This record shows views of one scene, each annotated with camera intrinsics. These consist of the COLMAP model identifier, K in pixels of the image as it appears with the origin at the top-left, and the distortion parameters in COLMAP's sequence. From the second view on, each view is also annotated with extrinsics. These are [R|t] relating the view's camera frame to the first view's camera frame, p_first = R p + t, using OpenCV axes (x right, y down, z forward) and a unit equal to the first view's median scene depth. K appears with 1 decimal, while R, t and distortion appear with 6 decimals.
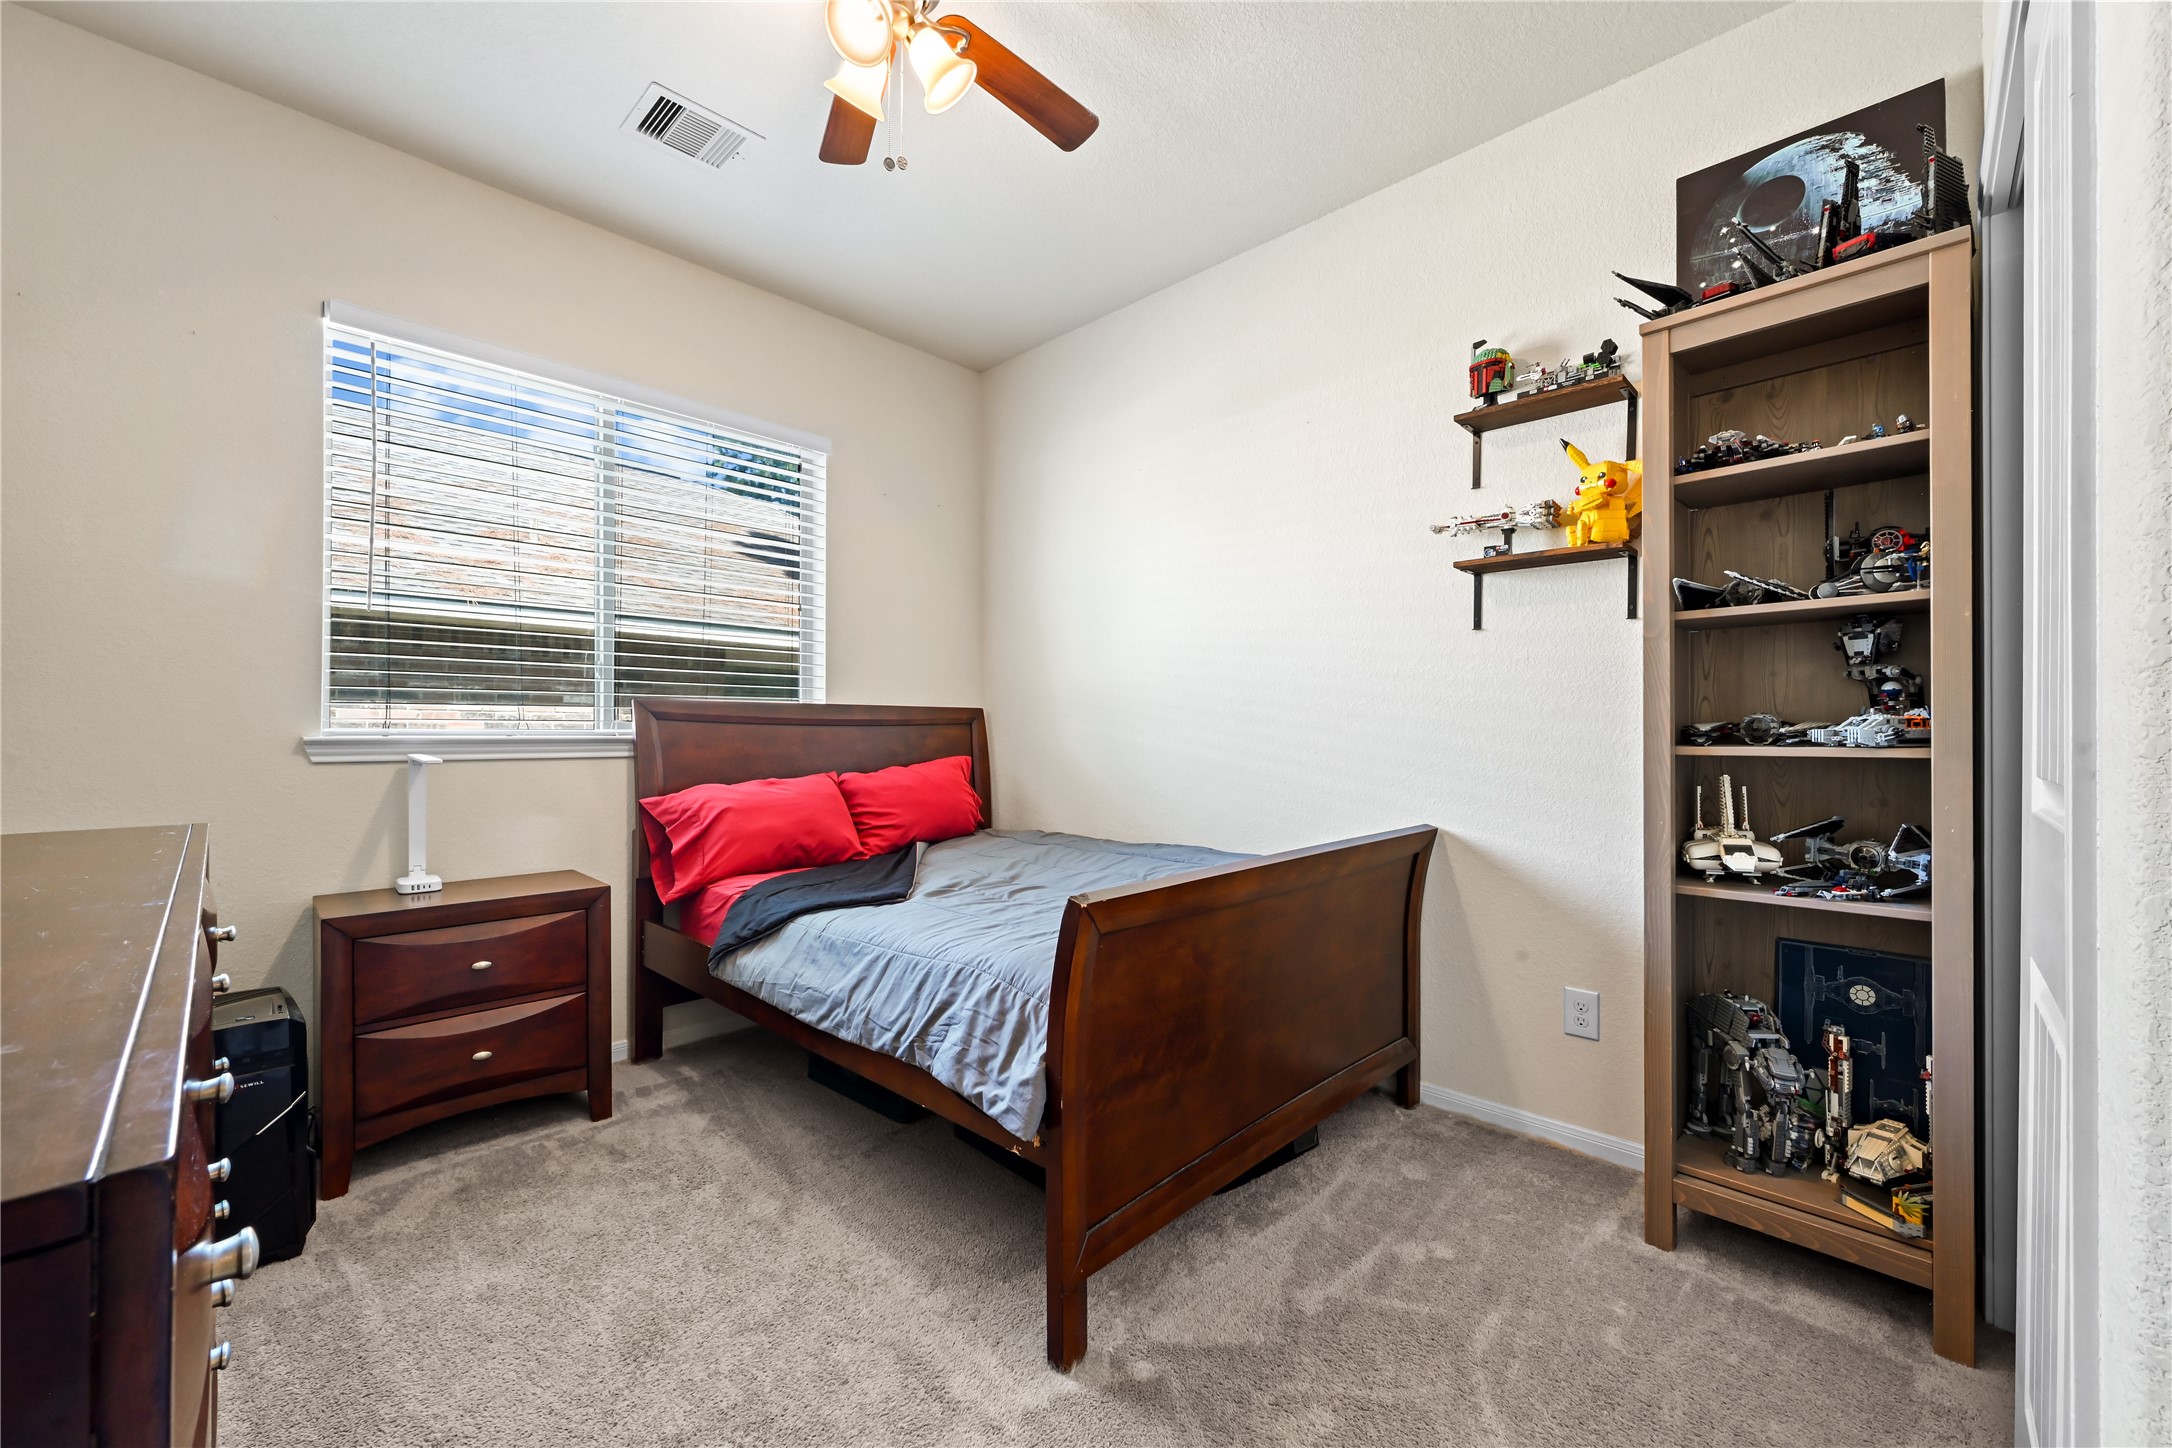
lens RADIAL K [[860.0, 0, 1084.0], [0, 860.0, 731.6], [0, 0, 1]] dist [0.000251, 0.000444]
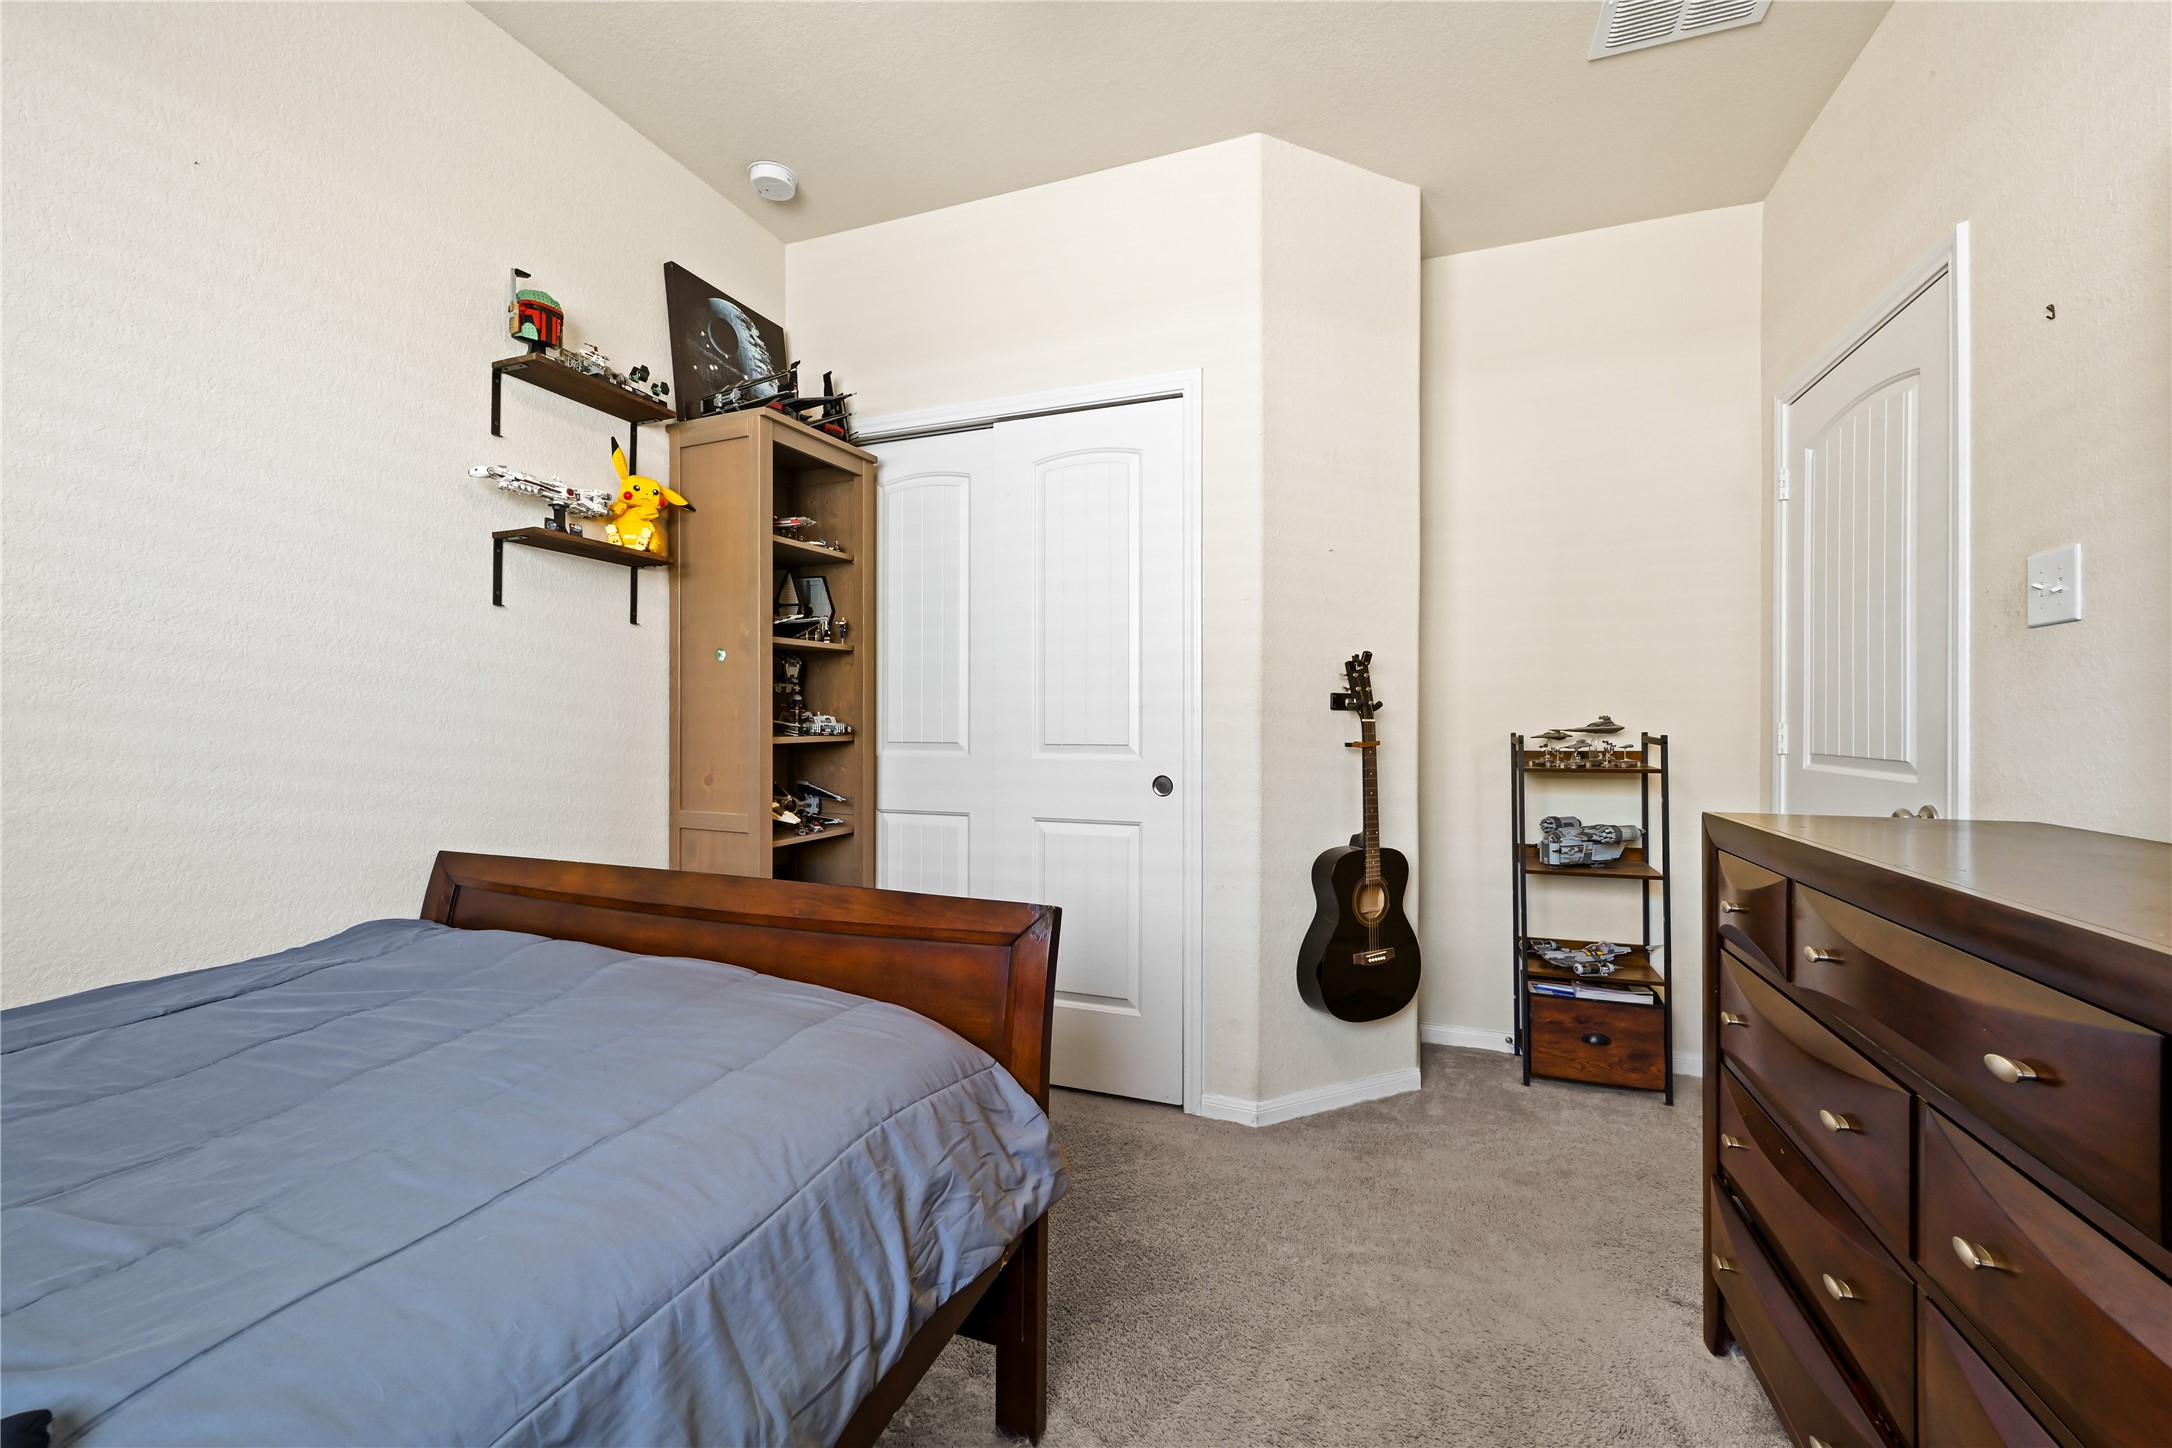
lens RADIAL K [[860.0, 0, 1087.0], [0, 860.0, 716.7], [0, 0, 1]] dist [0.000251, 0.000444]
pose [[-0.402826, 0.001256, 0.915276, -0.572054], [0.000484, 0.999999, -0.001159, -0.009745], [-0.915276, -0.000023, -0.402826, 0.865028]]
